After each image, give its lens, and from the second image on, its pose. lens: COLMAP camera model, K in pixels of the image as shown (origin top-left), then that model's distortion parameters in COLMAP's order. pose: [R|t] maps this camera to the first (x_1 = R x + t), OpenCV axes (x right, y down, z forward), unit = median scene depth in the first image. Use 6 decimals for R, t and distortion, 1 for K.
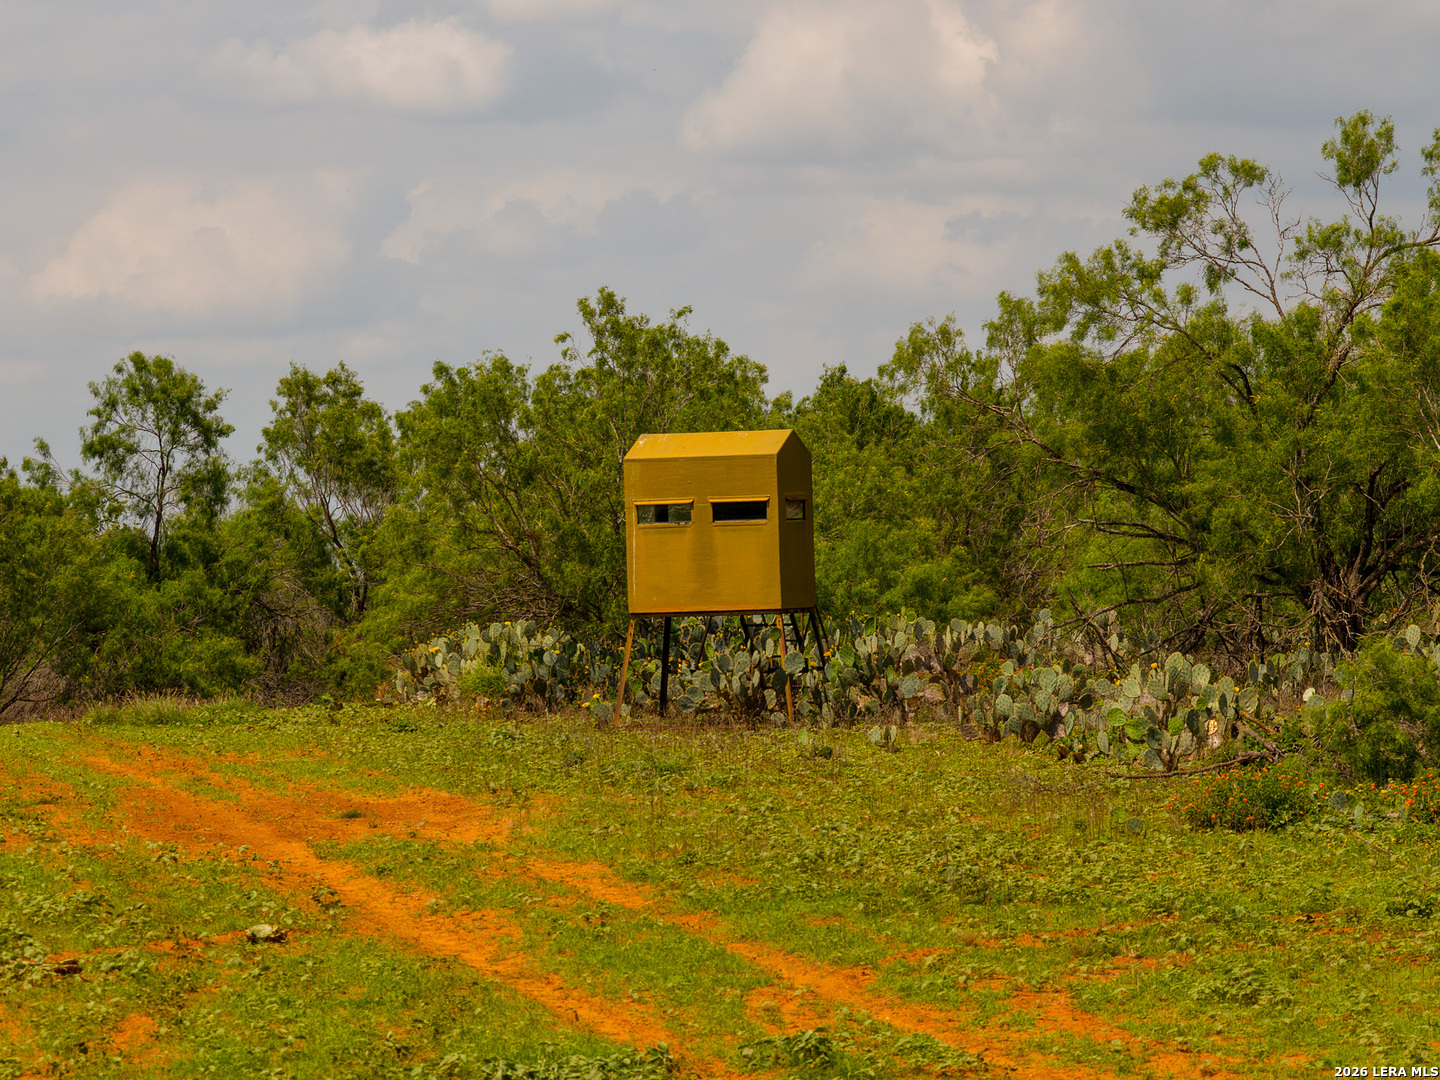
lens RADIAL K [[7102.4, 0, 720.2], [0, 7102.4, 540.2], [0, 0, 1]] dist [-0.066912, 0.000000]
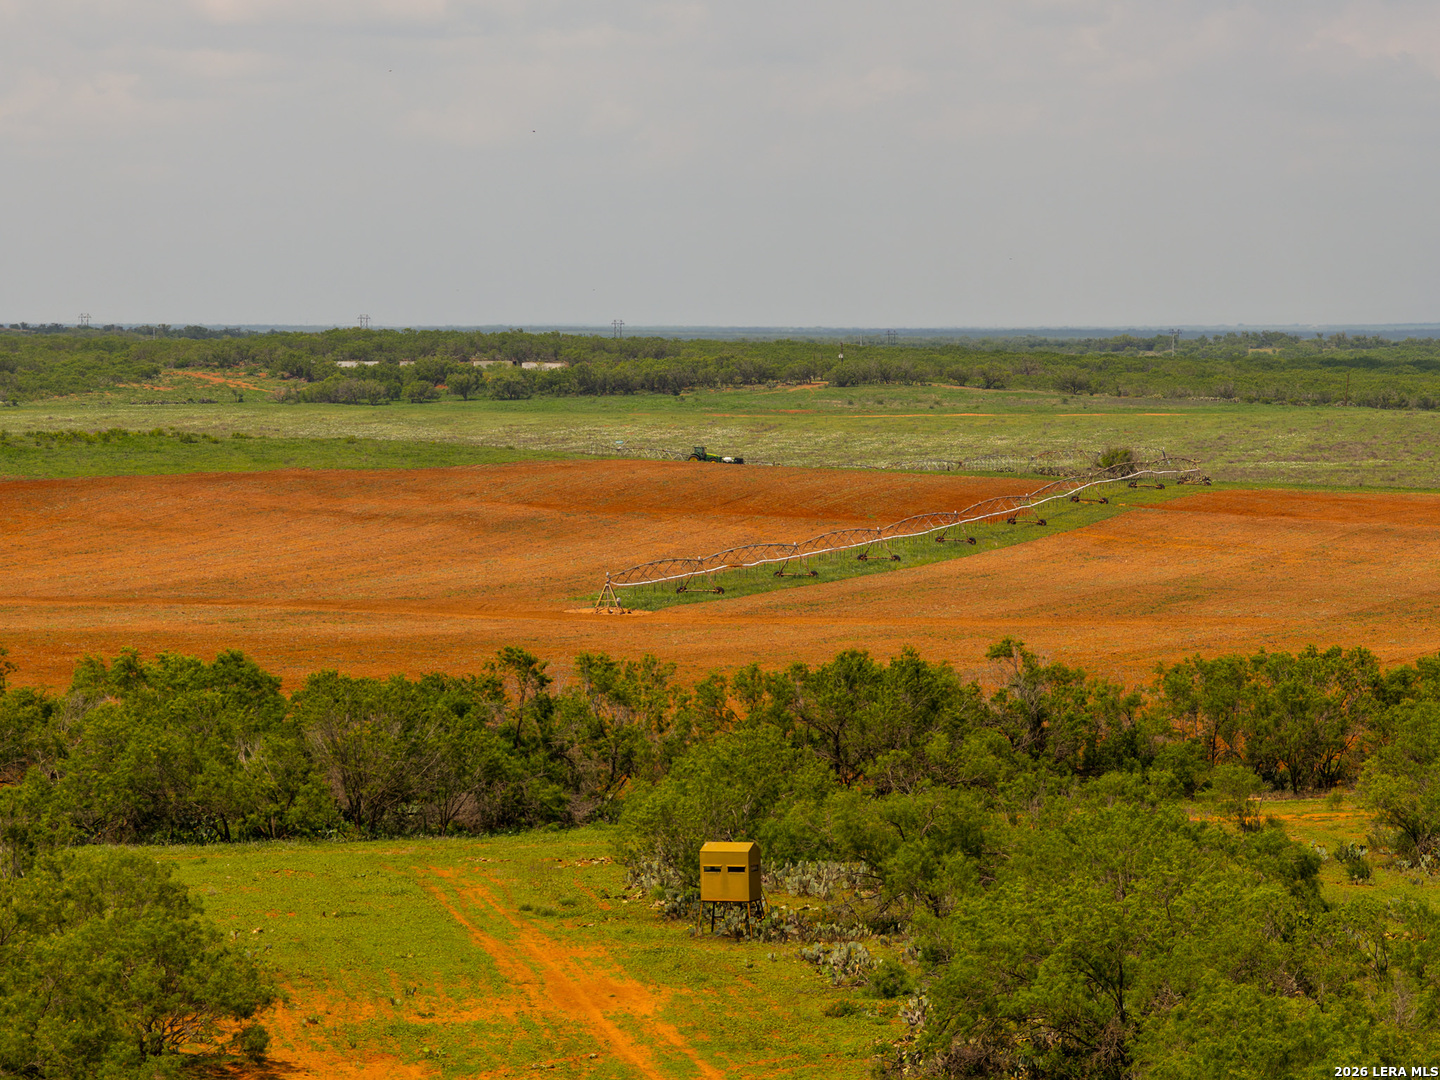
lens RADIAL K [[7102.4, 0, 719.8], [0, 7102.4, 539.8], [0, 0, 1]] dist [-0.066912, 0.000000]
pose [[0.999362, 0.008325, -0.034719, 0.102273], [-0.006861, 0.999090, 0.042098, -0.279174], [0.035038, -0.041833, 0.998510, -2.101728]]
